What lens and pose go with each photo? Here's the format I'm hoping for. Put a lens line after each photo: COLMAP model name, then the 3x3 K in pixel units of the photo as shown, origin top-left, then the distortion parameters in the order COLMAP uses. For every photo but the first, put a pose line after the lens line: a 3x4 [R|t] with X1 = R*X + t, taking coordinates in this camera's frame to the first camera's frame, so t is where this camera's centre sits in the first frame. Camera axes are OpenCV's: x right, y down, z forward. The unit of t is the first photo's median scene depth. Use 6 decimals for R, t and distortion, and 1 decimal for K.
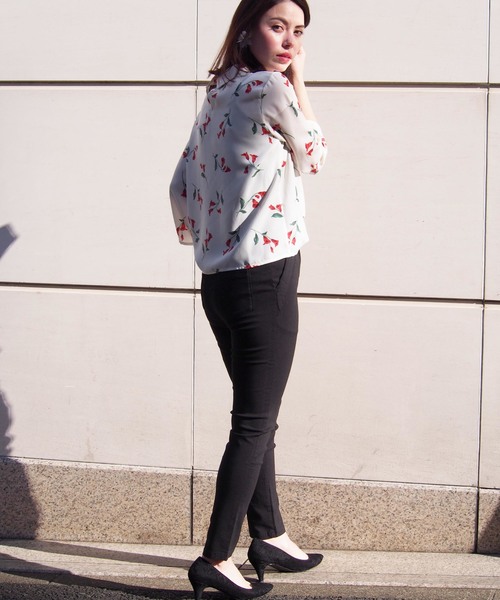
lens RADIAL K [[1629.5, 0, 290.0], [0, 1629.5, 316.6], [0, 0, 1]] dist [-0.158201, 0.000000]
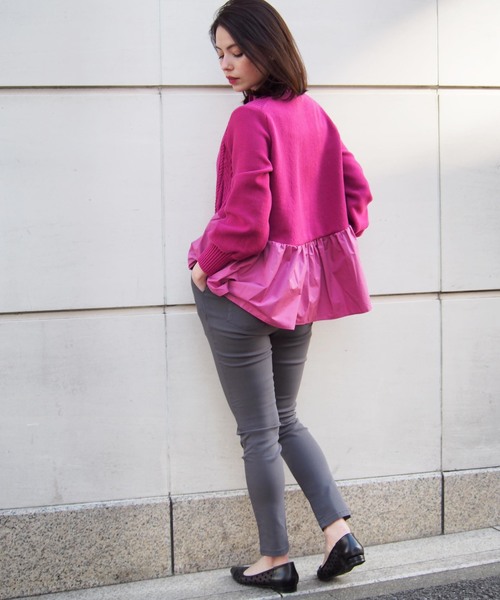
lens RADIAL K [[1629.5, 0, 245.9], [0, 1629.5, 296.5], [0, 0, 1]] dist [-0.158201, 0.000000]
pose [[0.838874, -0.077229, 0.538819, -0.525201], [0.085411, 0.996297, 0.009825, -0.027015], [-0.537582, 0.037779, 0.842365, 0.176179]]
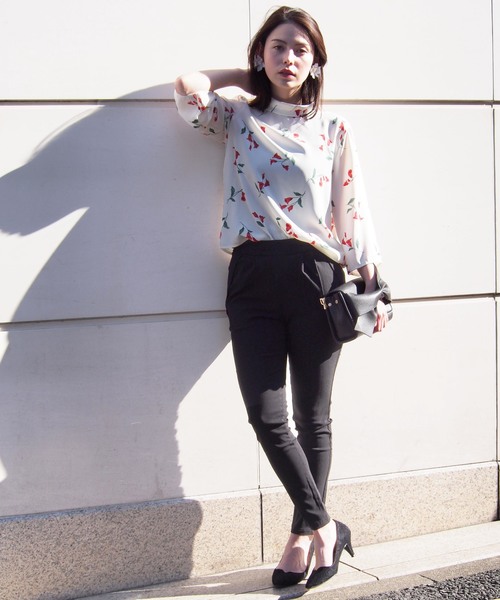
lens RADIAL K [[1629.5, 0, 274.8], [0, 1629.5, 311.7], [0, 0, 1]] dist [-0.158201, 0.000000]
pose [[0.766076, -0.086446, 0.636911, -0.680604], [0.095538, 0.995222, 0.020165, -0.033221], [-0.635610, 0.045401, 0.770674, 0.221758]]
